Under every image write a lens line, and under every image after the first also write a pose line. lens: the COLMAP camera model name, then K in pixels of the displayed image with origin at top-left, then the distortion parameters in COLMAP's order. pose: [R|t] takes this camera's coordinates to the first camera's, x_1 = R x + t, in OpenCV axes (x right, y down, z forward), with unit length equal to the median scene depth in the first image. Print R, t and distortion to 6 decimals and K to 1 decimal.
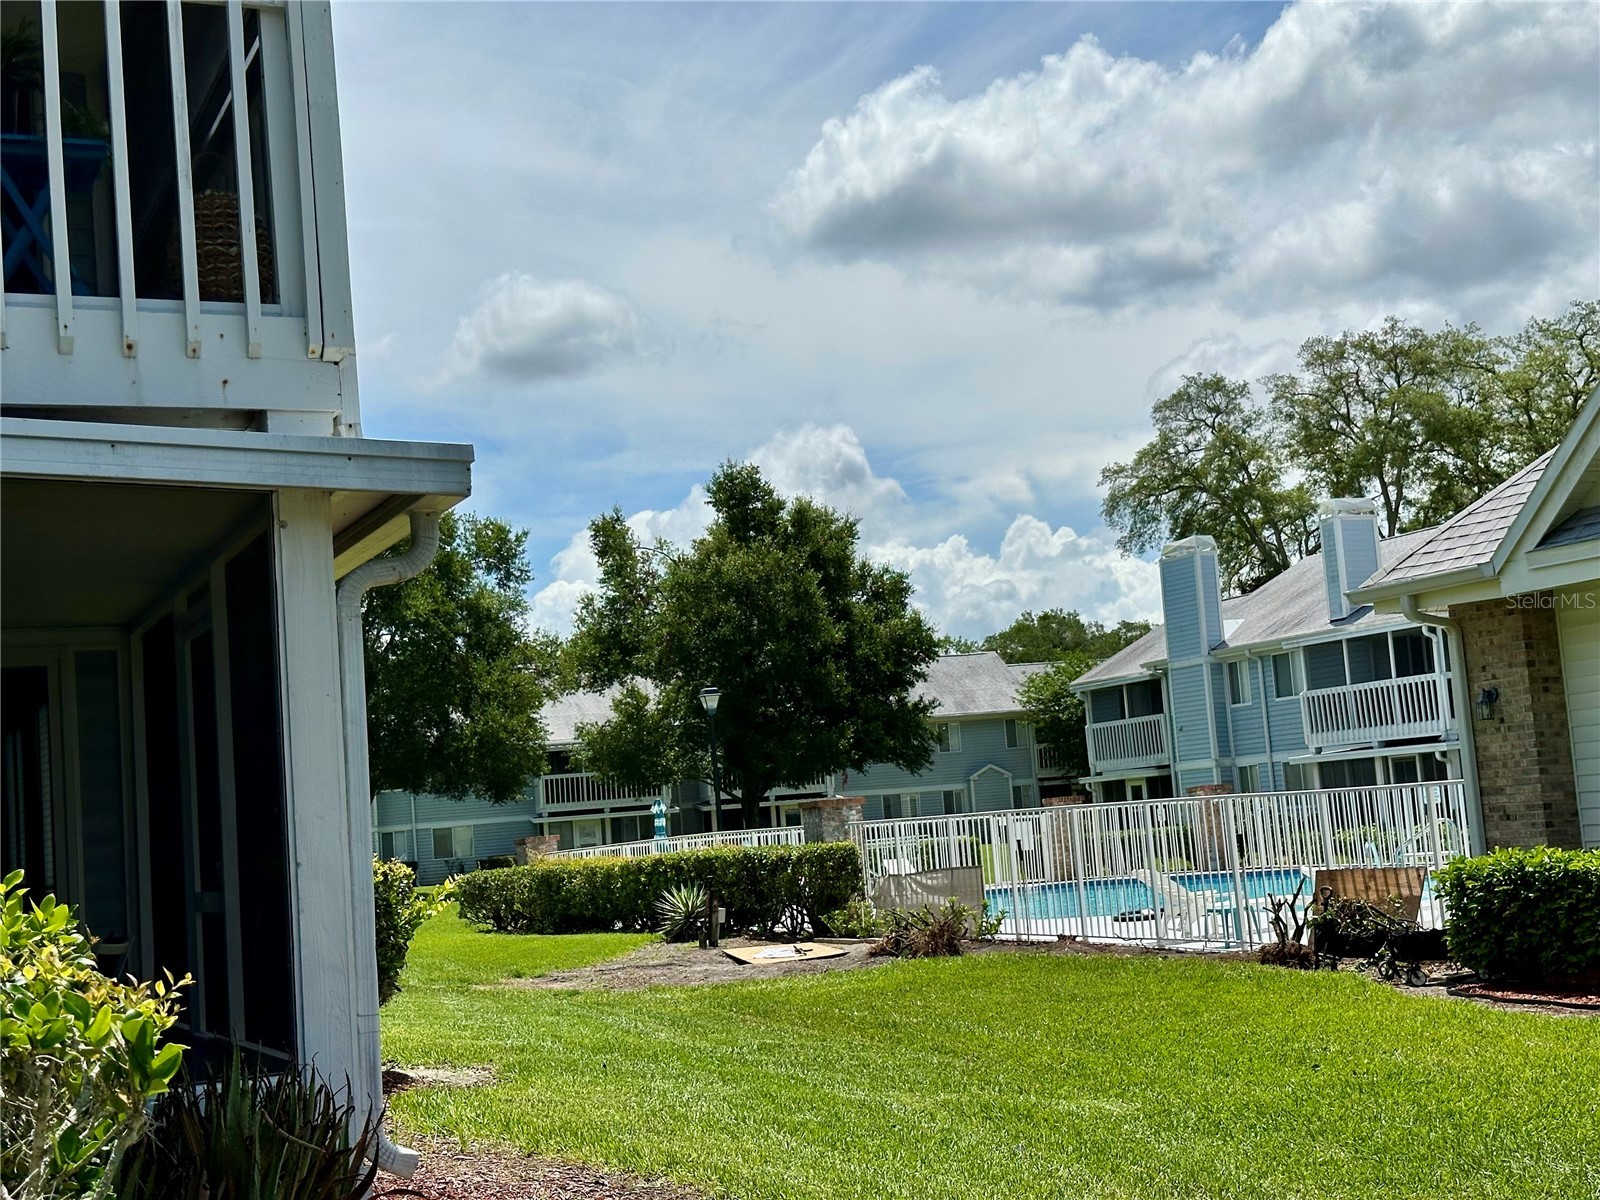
lens RADIAL K [[2217.7, 0, 793.5], [0, 2217.7, 598.9], [0, 0, 1]] dist [0.109423, 0.000000]
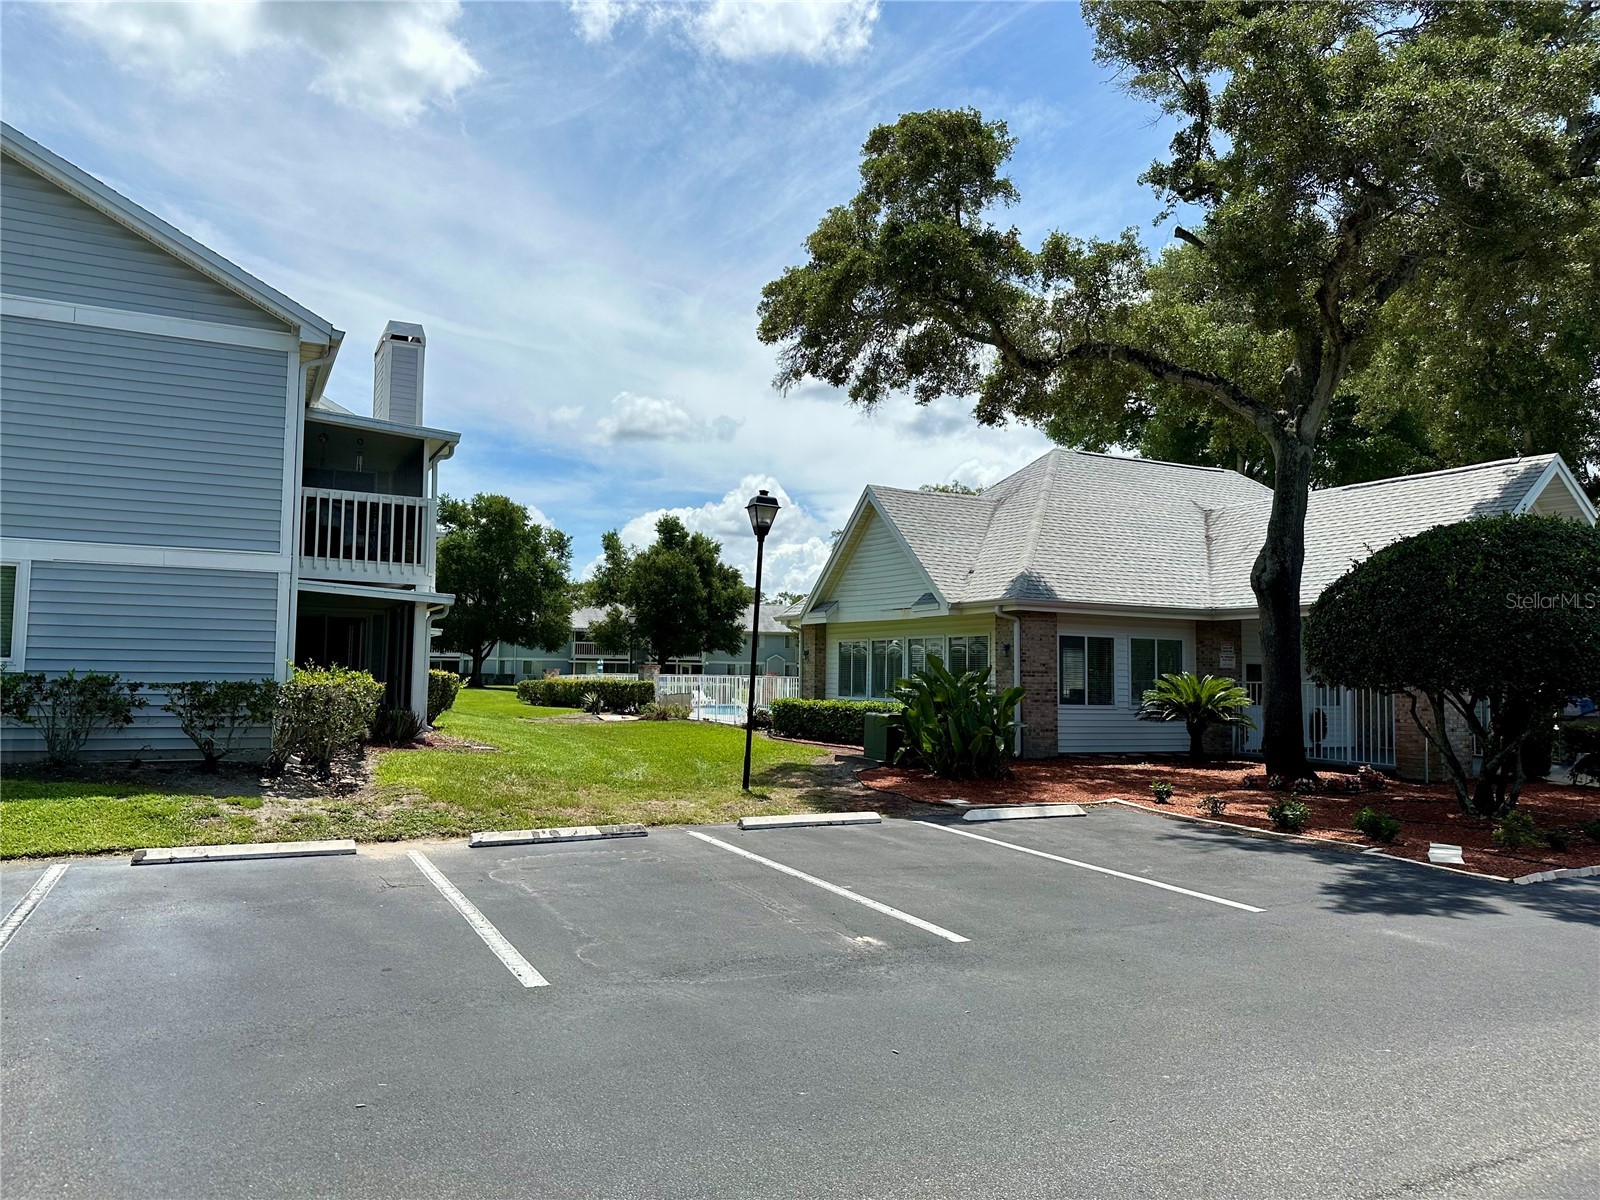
lens RADIAL K [[1132.2, 0, 826.0], [0, 1132.2, 572.9], [0, 0, 1]] dist [0.022443, -0.004690]
pose [[0.992507, 0.098003, 0.072971, 0.057437], [-0.098638, 0.995110, 0.005136, -0.024101], [-0.072111, -0.012295, 0.997321, -0.189557]]
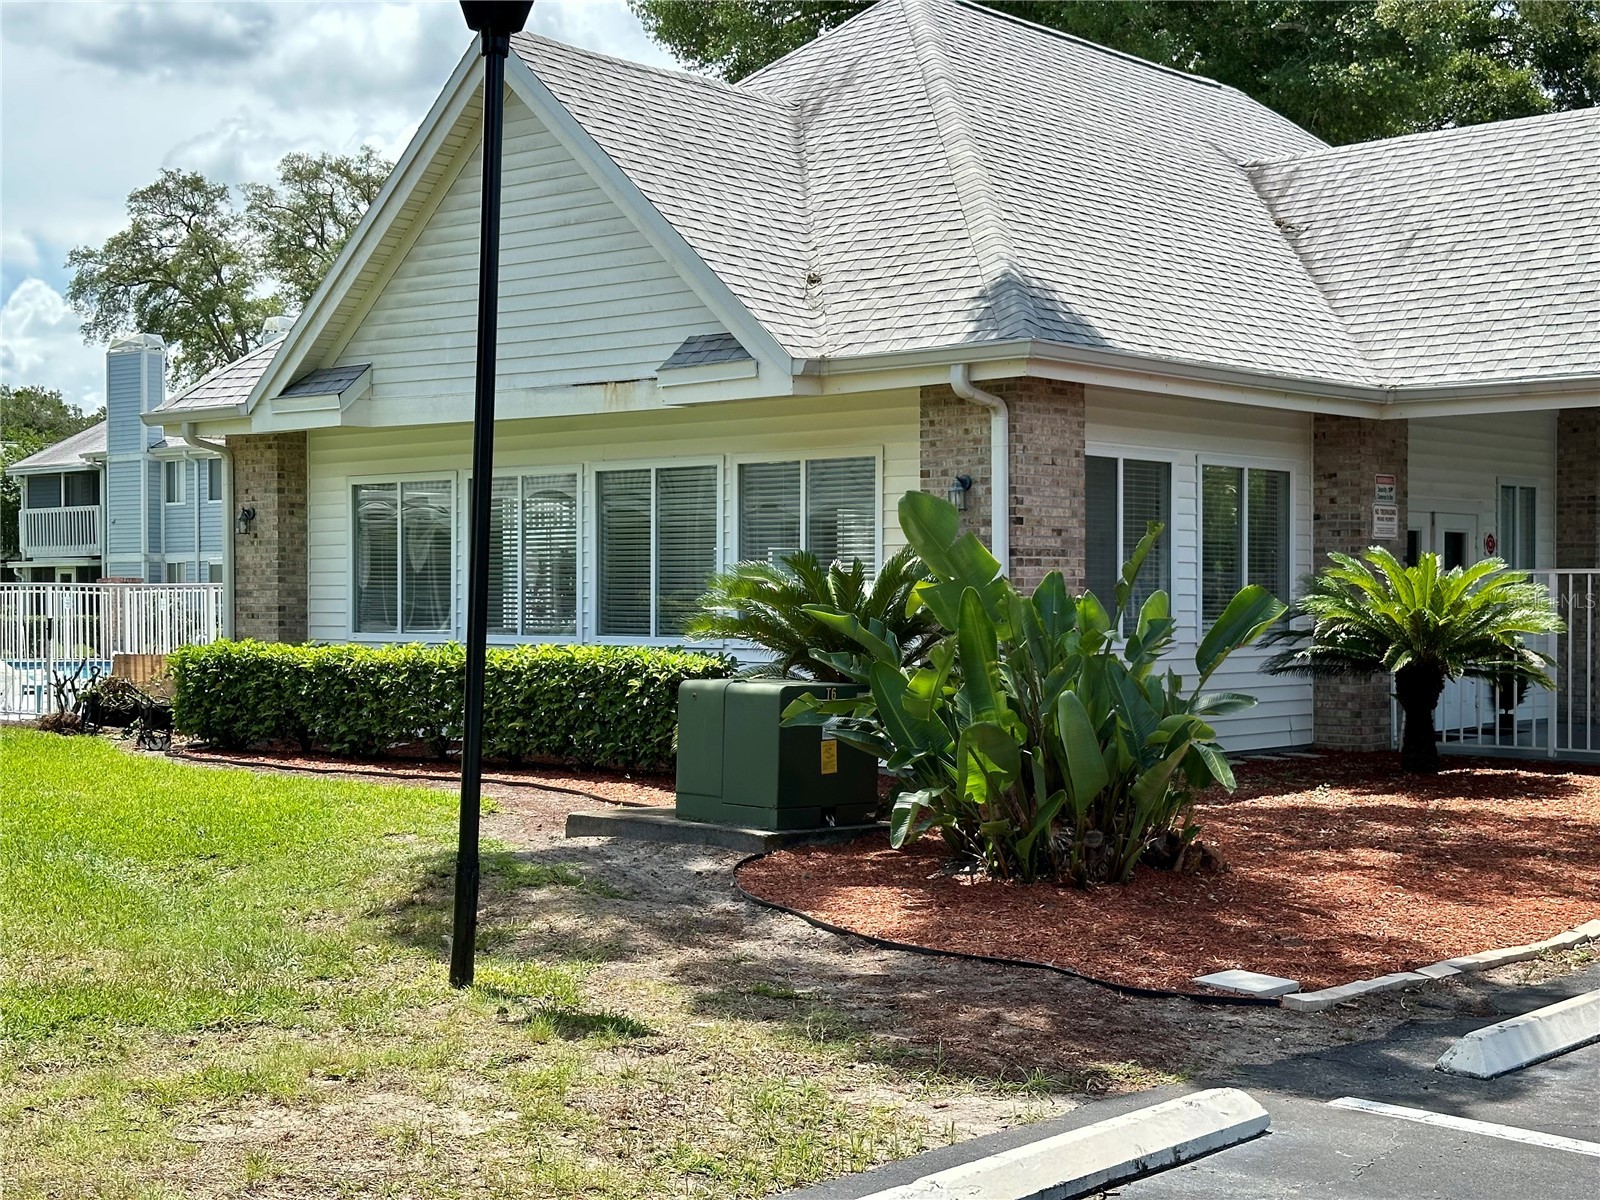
lens RADIAL K [[2217.7, 0, 811.8], [0, 2217.7, 622.1], [0, 0, 1]] dist [0.109423, 0.000000]
pose [[0.899520, 0.068272, 0.431512, 0.019908], [-0.110219, 0.991228, 0.072931, -0.005543], [-0.422748, -0.113164, 0.899154, -0.057136]]
